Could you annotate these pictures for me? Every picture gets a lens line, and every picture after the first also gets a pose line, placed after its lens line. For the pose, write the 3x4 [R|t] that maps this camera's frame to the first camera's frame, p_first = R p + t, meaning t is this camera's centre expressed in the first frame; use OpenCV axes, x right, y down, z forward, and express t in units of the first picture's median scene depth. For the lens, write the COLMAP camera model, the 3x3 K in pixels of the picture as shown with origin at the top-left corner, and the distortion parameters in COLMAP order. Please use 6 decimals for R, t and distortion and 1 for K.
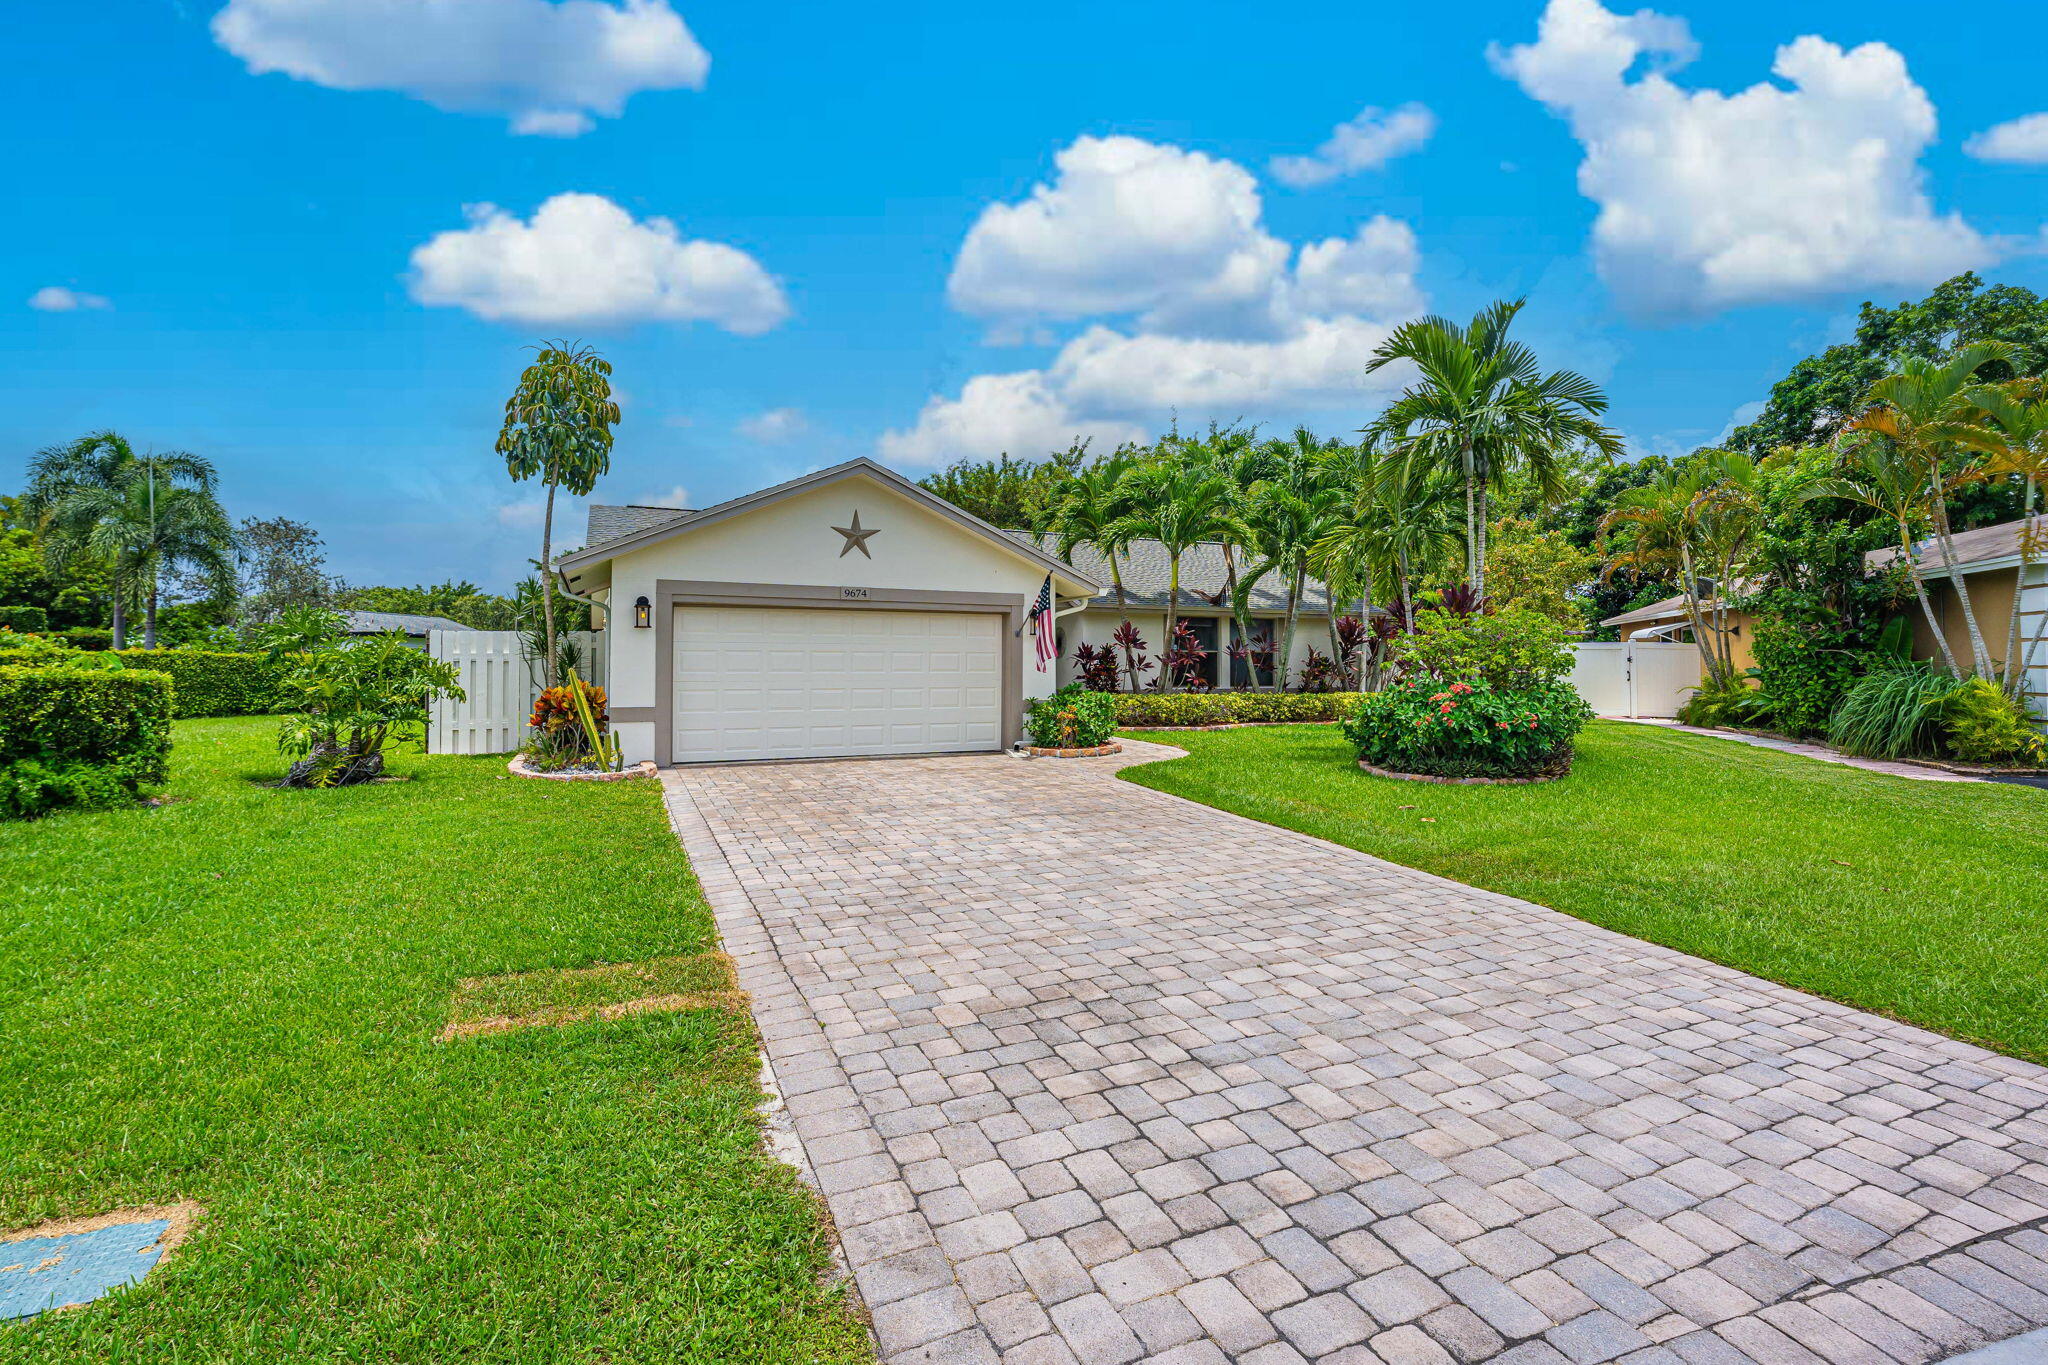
lens RADIAL K [[938.0, 0, 1024.0], [0, 938.0, 682.5], [0, 0, 1]] dist [0.000972, 0.000152]
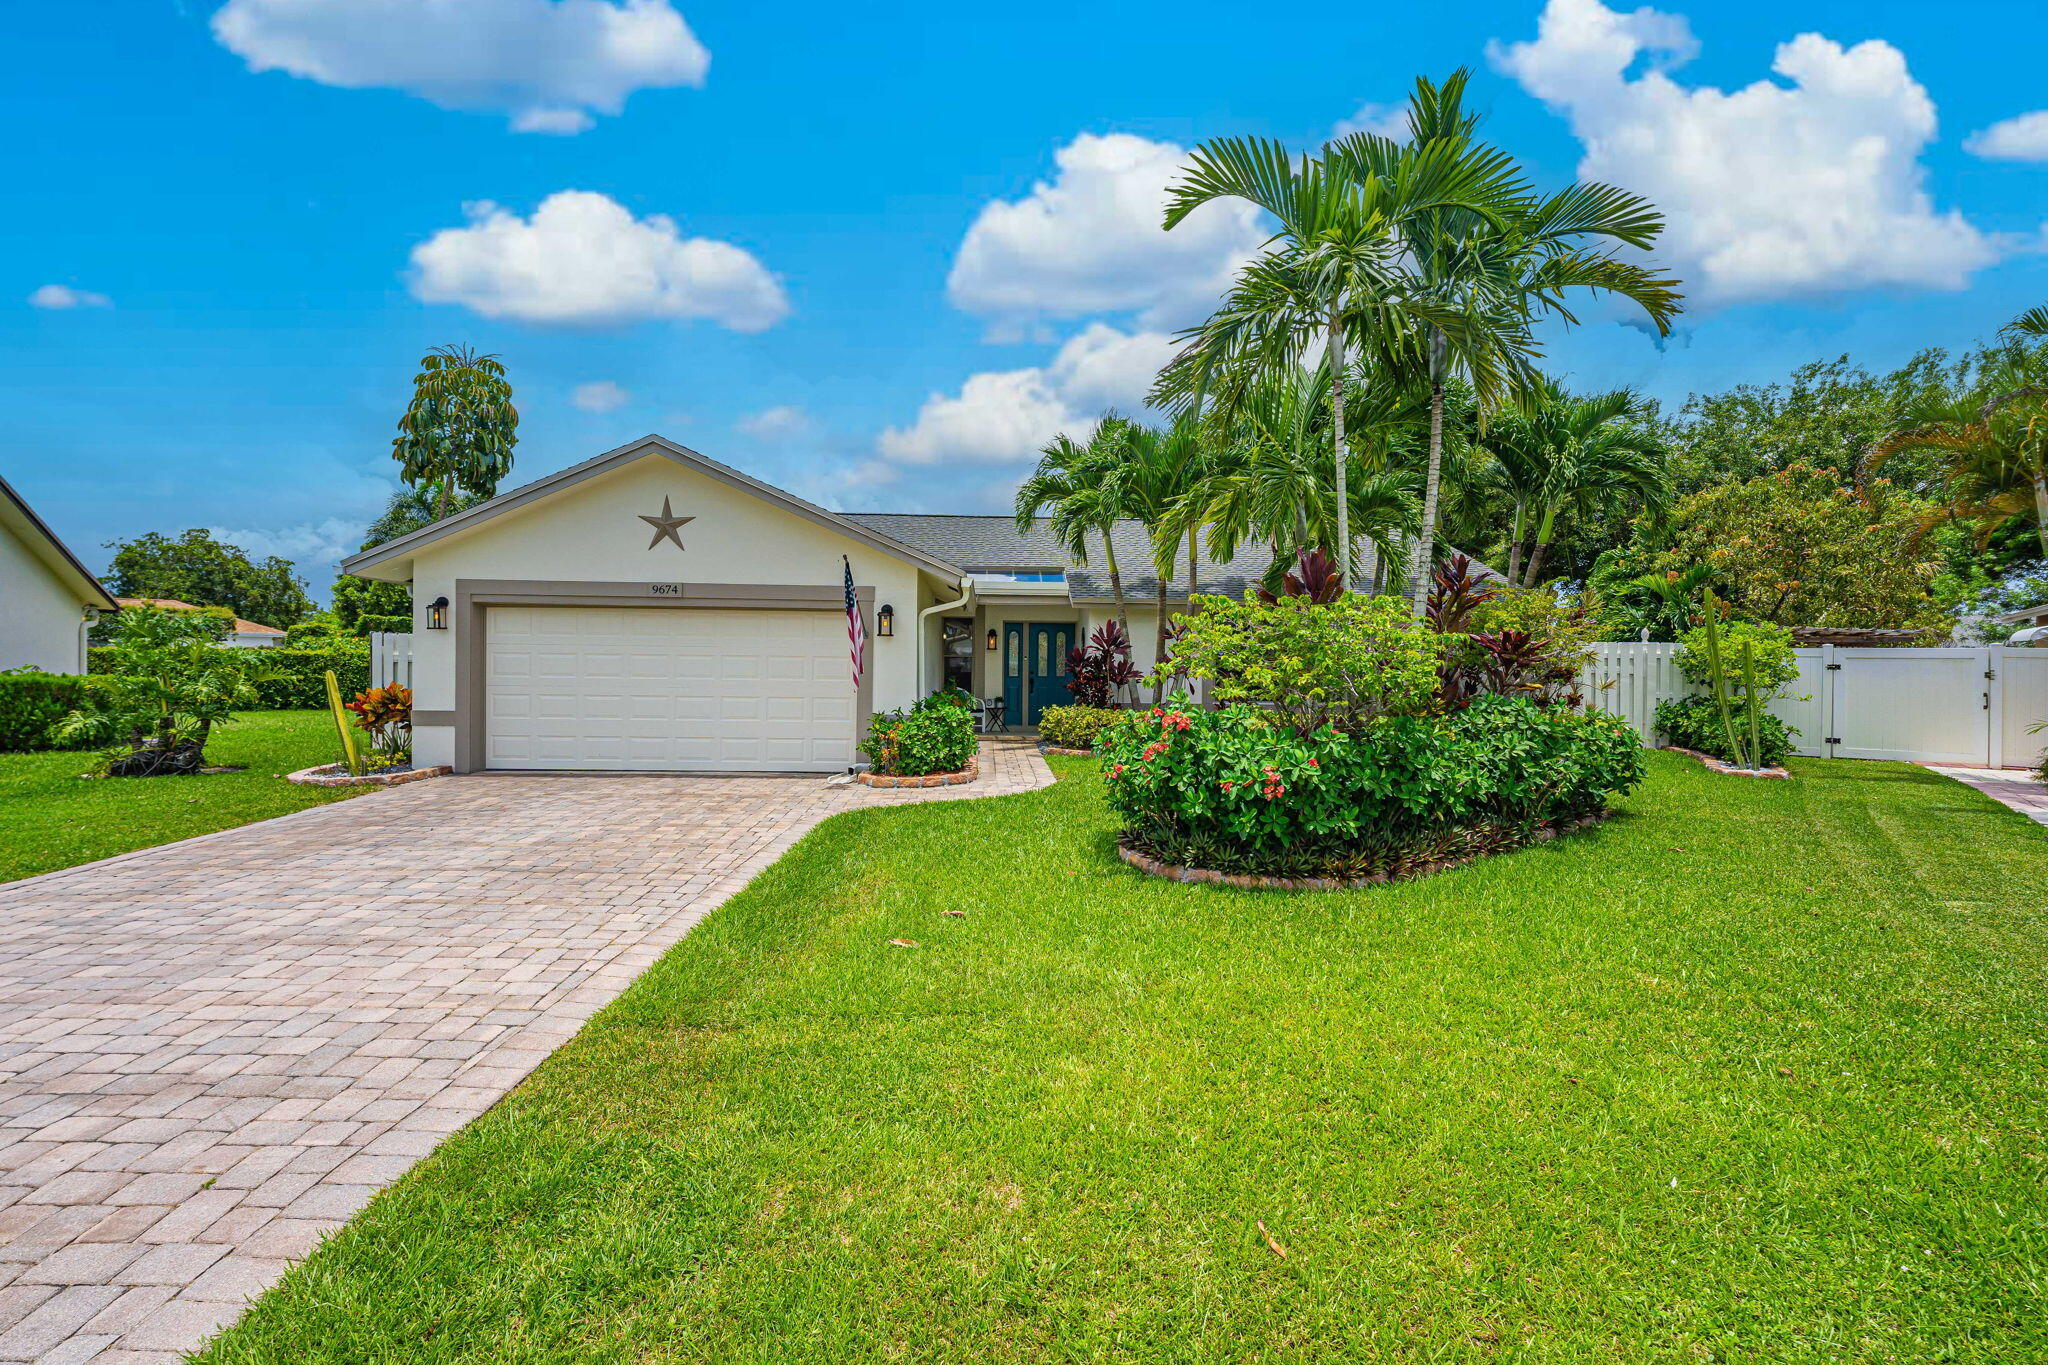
lens RADIAL K [[906.1, 0, 1021.4], [0, 906.1, 704.6], [0, 0, 1]] dist [-0.000746, 0.000019]
pose [[0.925824, 0.025433, -0.377097, 0.458235], [-0.018624, 0.999591, 0.021691, -0.010873], [0.377495, -0.013059, 0.925920, 0.330393]]
